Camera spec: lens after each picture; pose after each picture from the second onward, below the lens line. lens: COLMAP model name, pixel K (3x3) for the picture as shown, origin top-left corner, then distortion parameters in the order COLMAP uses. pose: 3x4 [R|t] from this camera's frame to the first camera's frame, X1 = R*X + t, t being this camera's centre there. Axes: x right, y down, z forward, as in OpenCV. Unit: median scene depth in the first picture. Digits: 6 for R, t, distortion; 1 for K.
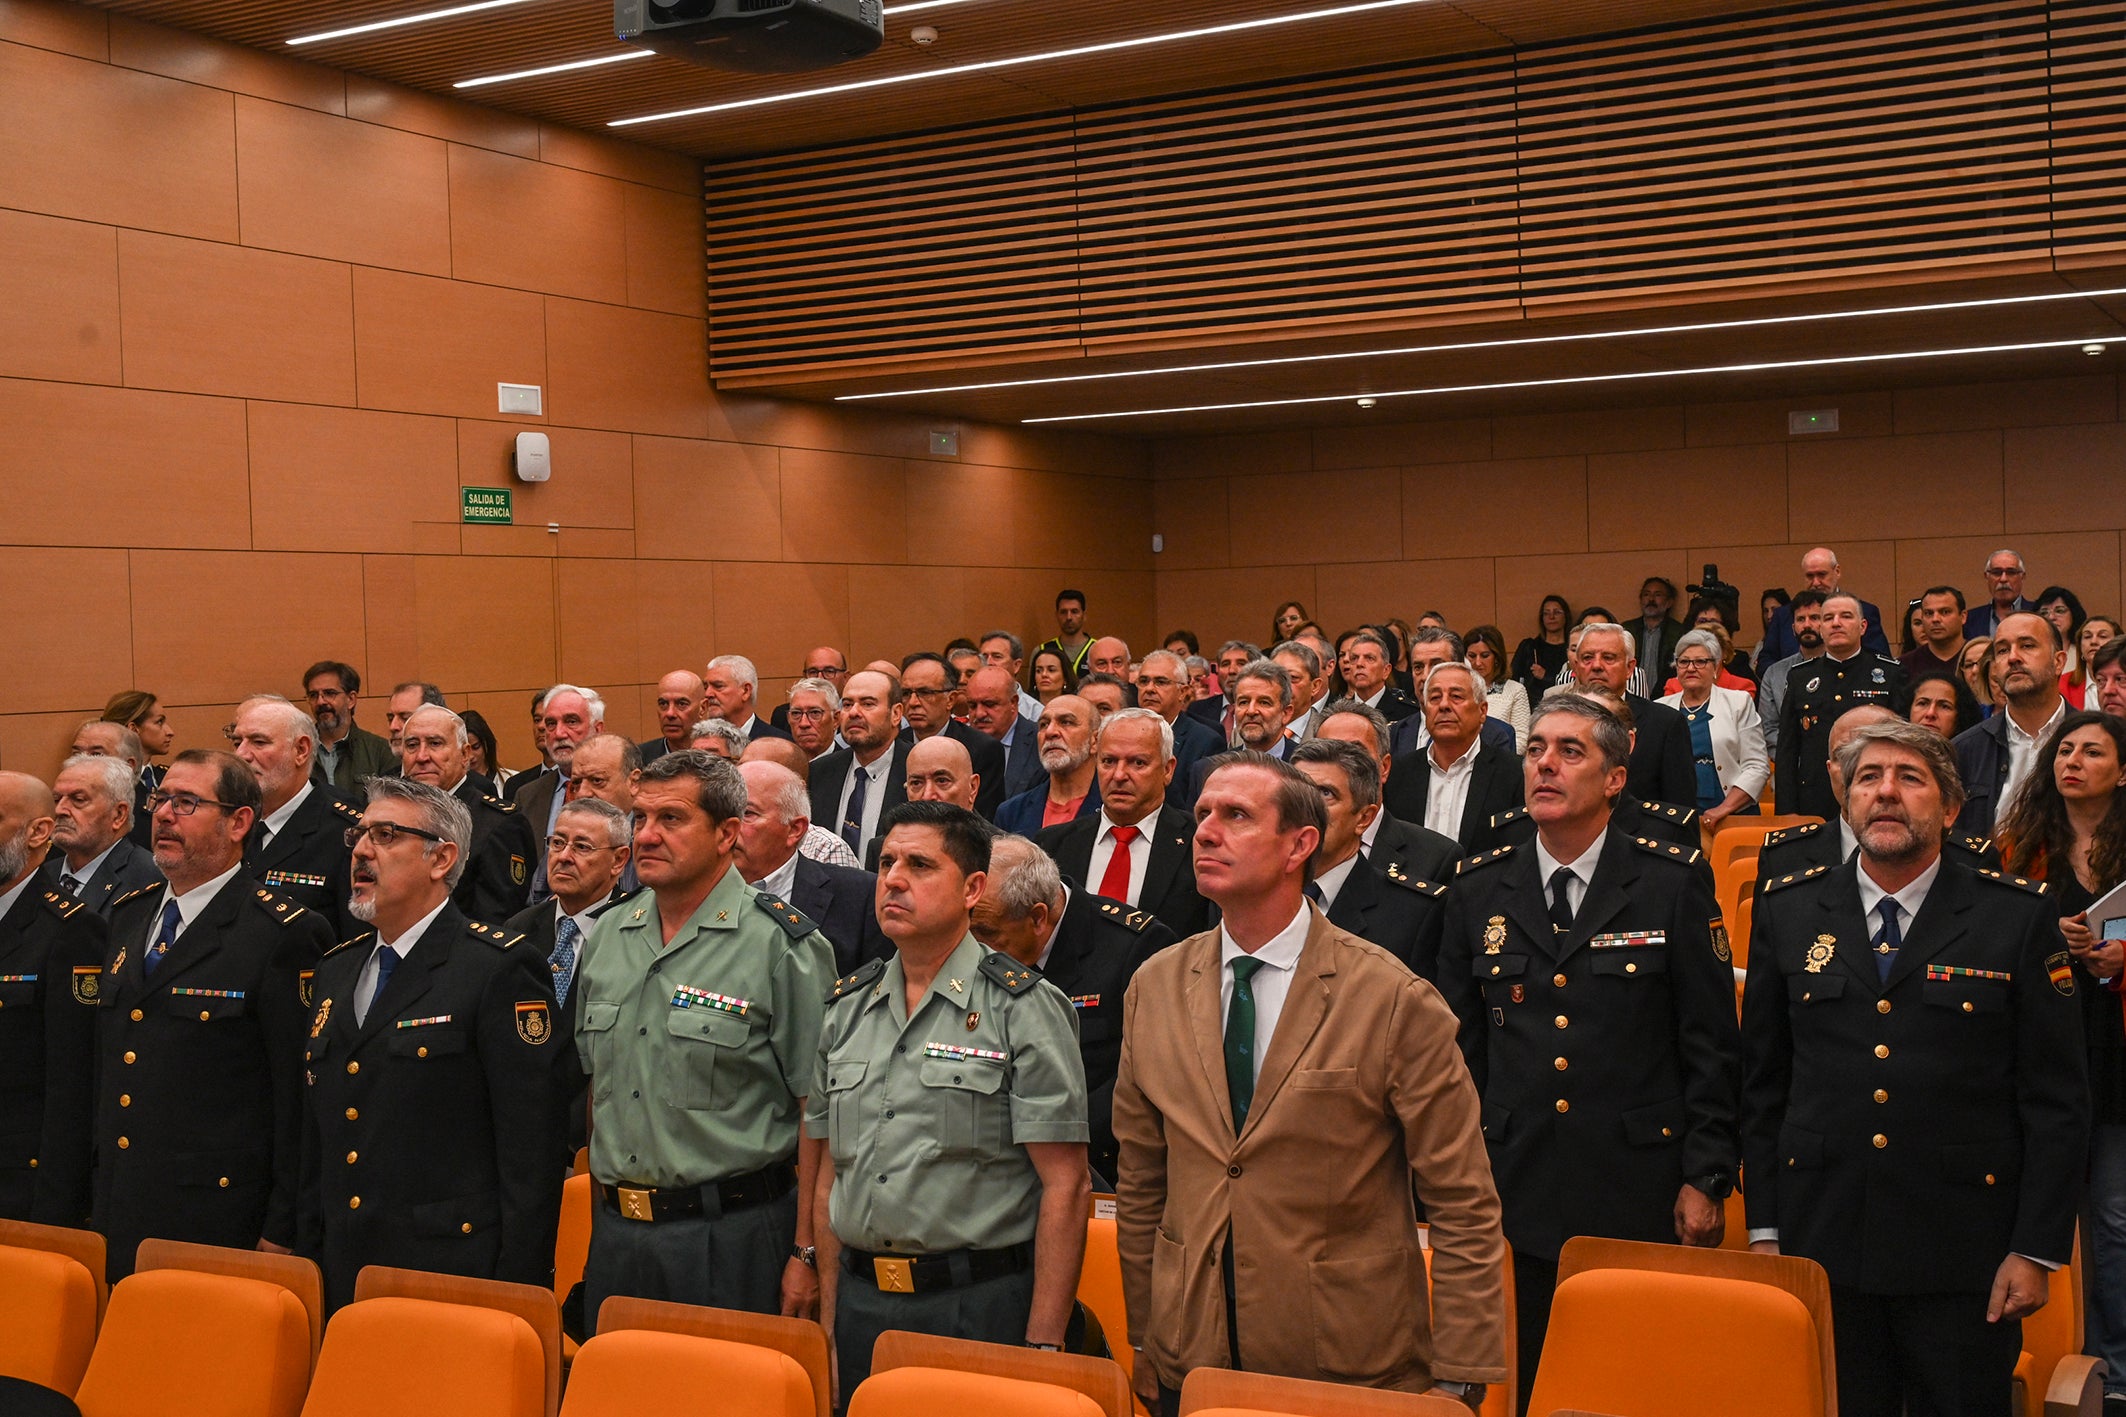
lens RADIAL K [[2501.7, 0, 1082.0], [0, 2501.7, 696.1], [0, 0, 1]] dist [-0.006346, 0.000000]
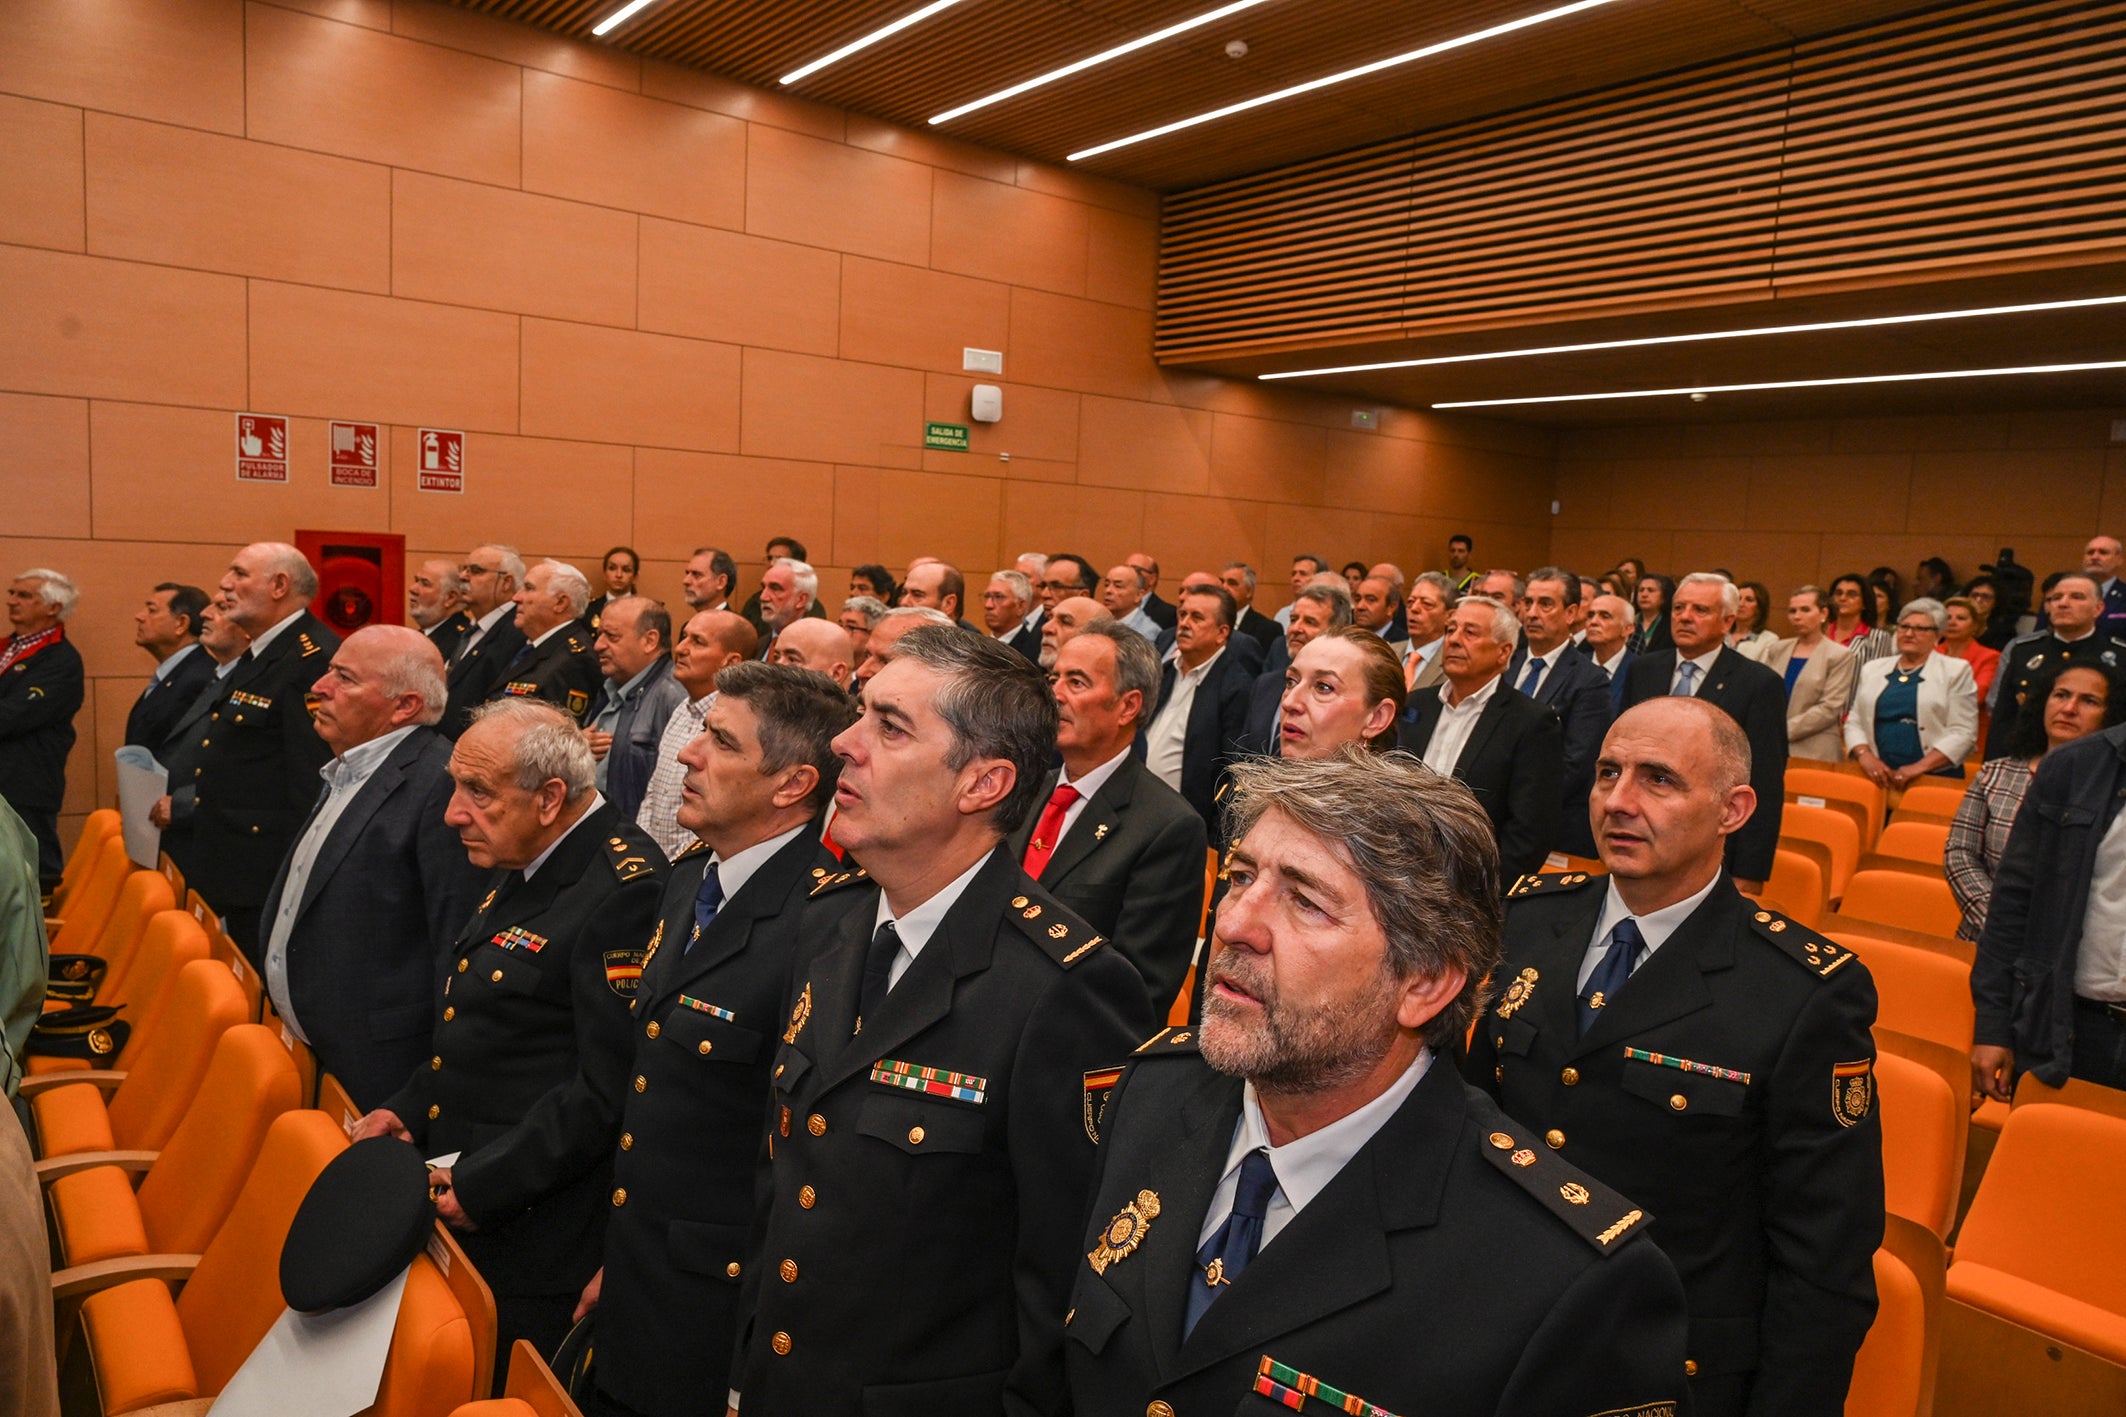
lens RADIAL K [[1391.1, 0, 1093.5], [0, 1391.1, 716.9], [0, 0, 1]] dist [-0.009440, 0.003594]
pose [[0.916252, 0.117371, -0.383023, 0.154828], [-0.084113, 0.991169, 0.102515, -0.007462], [0.391672, -0.061712, 0.918033, 0.312534]]
